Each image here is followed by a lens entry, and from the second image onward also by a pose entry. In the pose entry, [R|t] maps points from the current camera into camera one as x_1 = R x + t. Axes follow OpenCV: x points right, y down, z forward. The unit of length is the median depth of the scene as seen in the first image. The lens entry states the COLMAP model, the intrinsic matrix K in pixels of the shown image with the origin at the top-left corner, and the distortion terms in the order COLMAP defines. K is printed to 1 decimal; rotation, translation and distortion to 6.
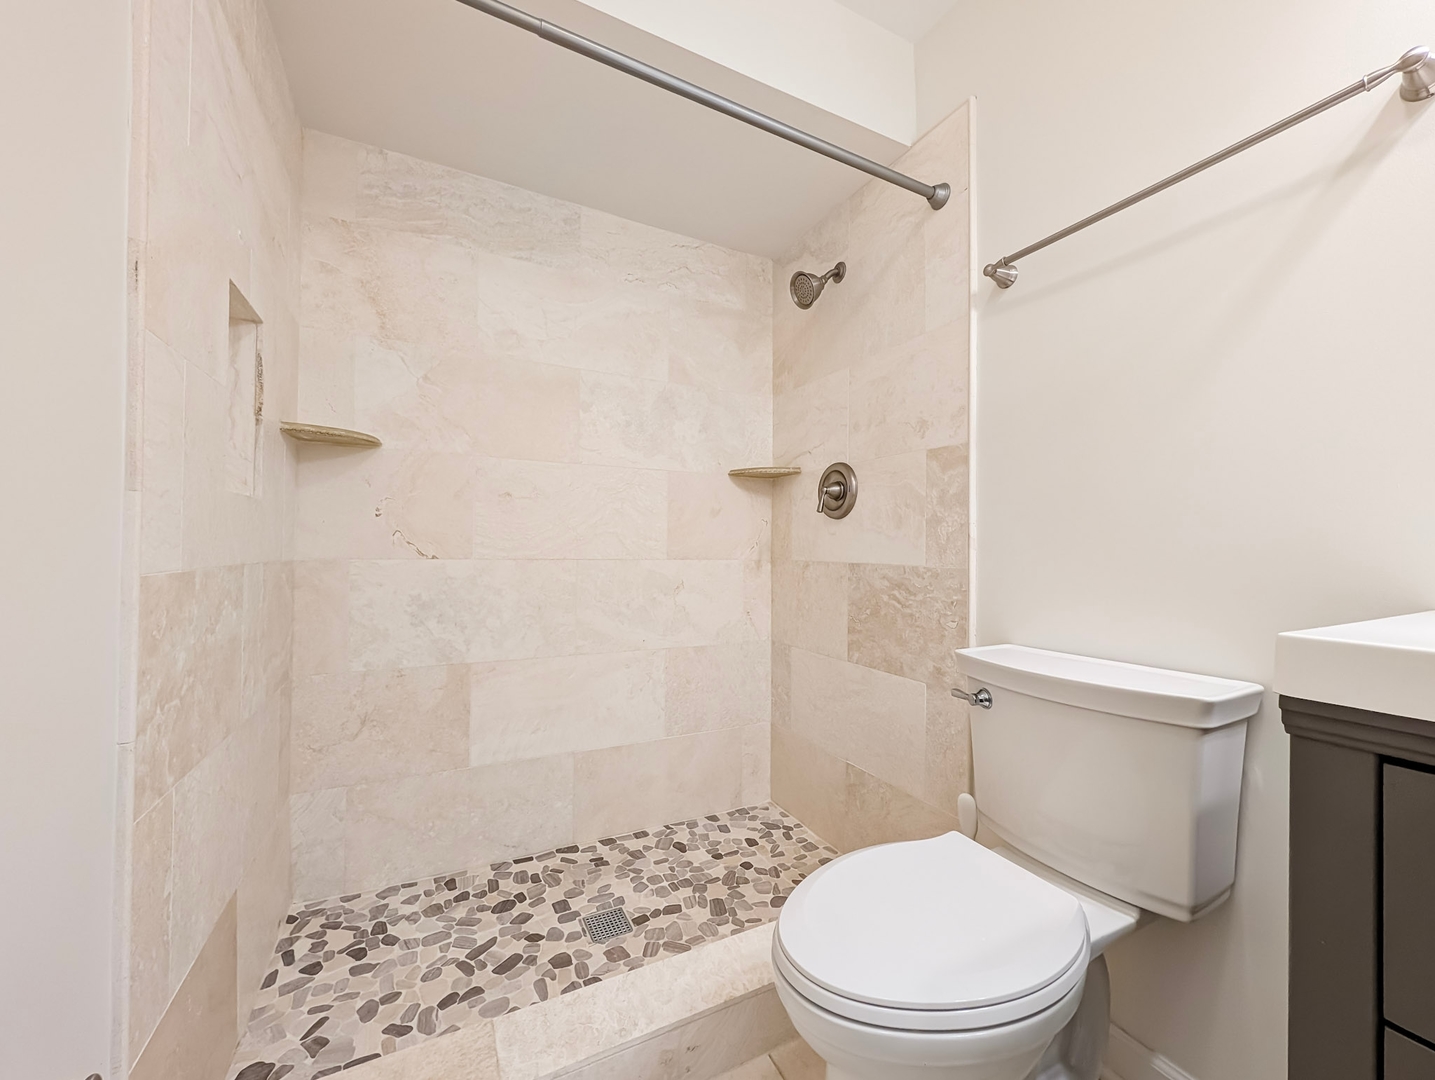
lens RADIAL K [[554.6, 0, 710.3], [0, 554.6, 536.9], [0, 0, 1]] dist [0.001308, 0.000453]
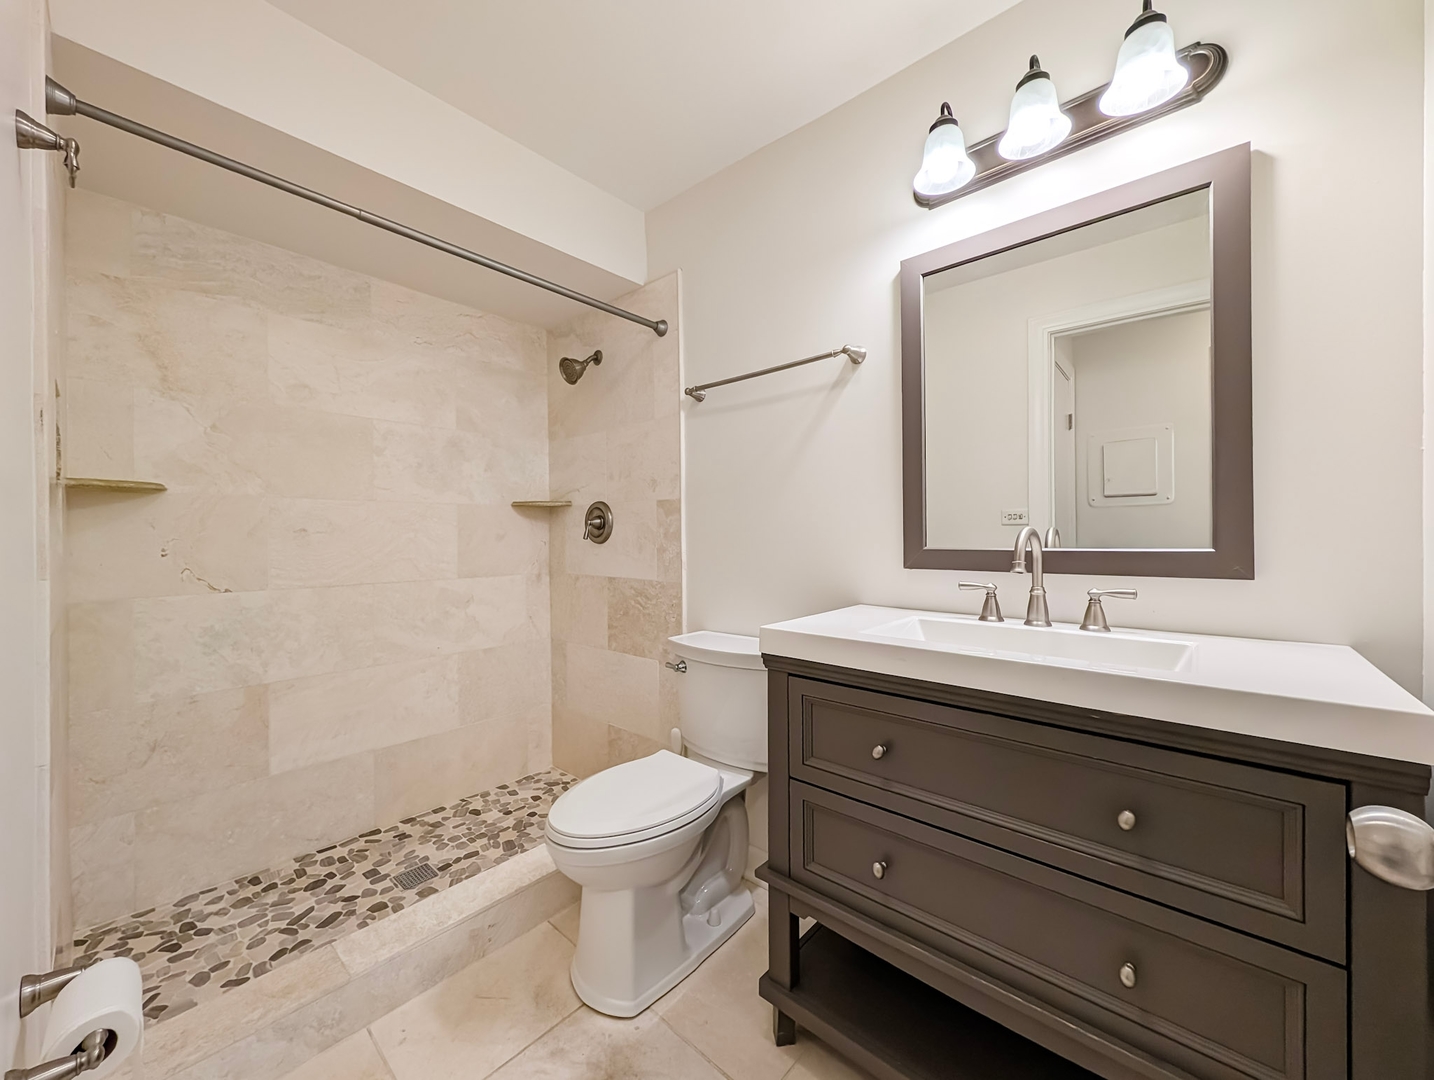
lens RADIAL K [[554.2, 0, 709.8], [0, 554.2, 536.9], [0, 0, 1]] dist [0.001308, 0.000453]
pose [[0.930823, -0.018367, 0.365009, -0.009127], [0.009402, 0.999609, 0.026323, -0.088694], [-0.365350, -0.021070, 0.930632, -0.361714]]
